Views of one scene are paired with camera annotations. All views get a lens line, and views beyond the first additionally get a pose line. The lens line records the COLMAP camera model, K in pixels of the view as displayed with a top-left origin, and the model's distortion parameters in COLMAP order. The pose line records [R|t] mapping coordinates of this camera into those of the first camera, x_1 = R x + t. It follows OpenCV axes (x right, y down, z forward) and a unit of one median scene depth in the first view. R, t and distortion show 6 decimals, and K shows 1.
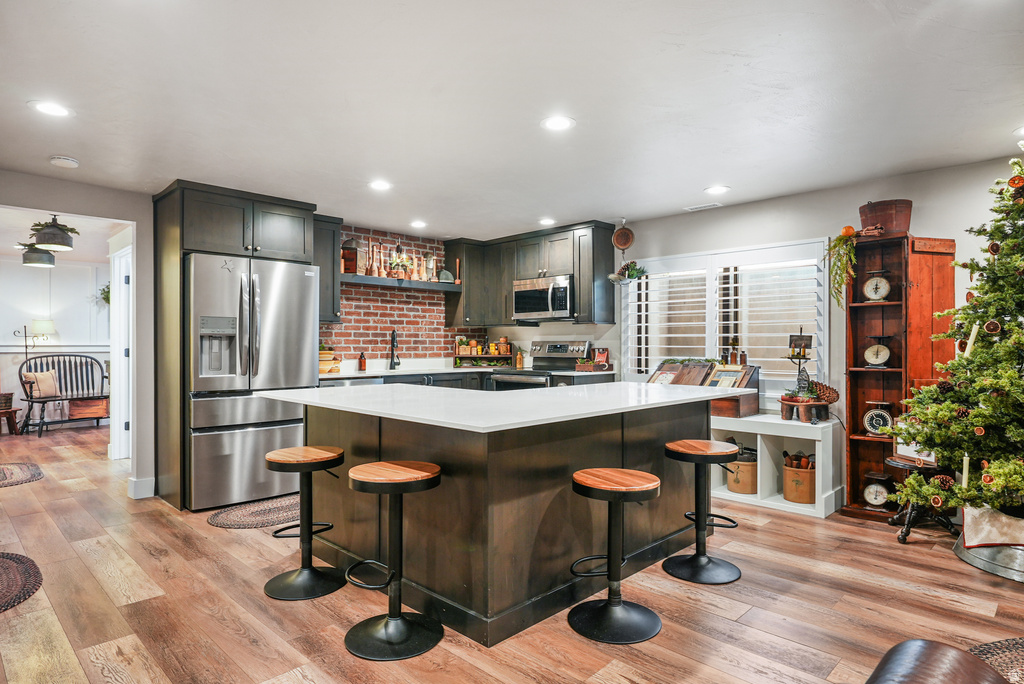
lens RADIAL K [[578.2, 0, 516.6], [0, 578.2, 340.4], [0, 0, 1]] dist [-0.004331, -0.000564]
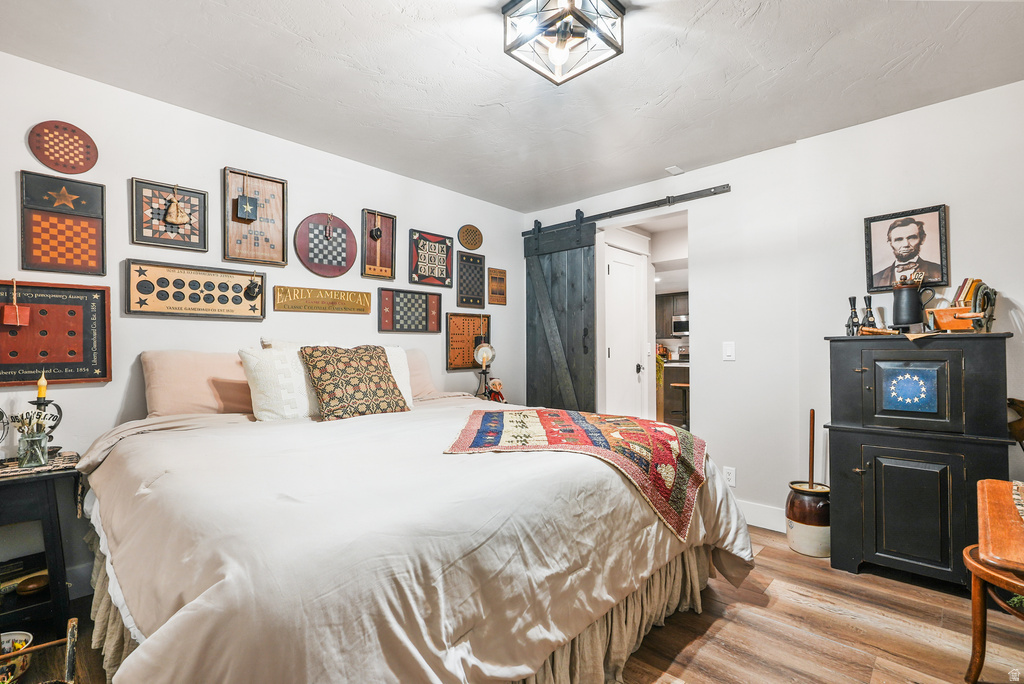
lens RADIAL K [[470.4, 0, 509.1], [0, 470.4, 346.3], [0, 0, 1]] dist [-0.013060, -0.000291]
pose [[0.999975, -0.002664, 0.006562, -0.608384], [0.002676, 0.999995, -0.001704, 0.002756], [-0.006557, 0.001721, 0.999977, -0.648490]]
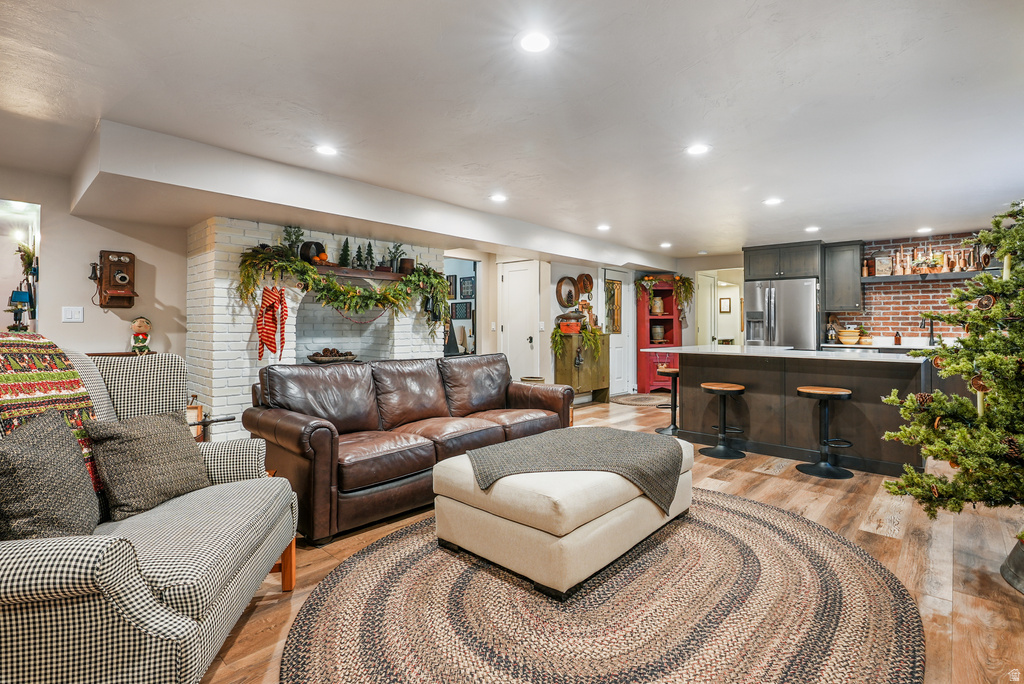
lens RADIAL K [[482.0, 0, 522.9], [0, 482.0, 316.3], [0, 0, 1]] dist [-0.002832, -0.000252]
pose [[0.040482, -0.022001, -0.998938, 0.798228], [0.001309, 0.999758, -0.021966, 0.008297], [0.999179, -0.000418, 0.040501, 0.081234]]
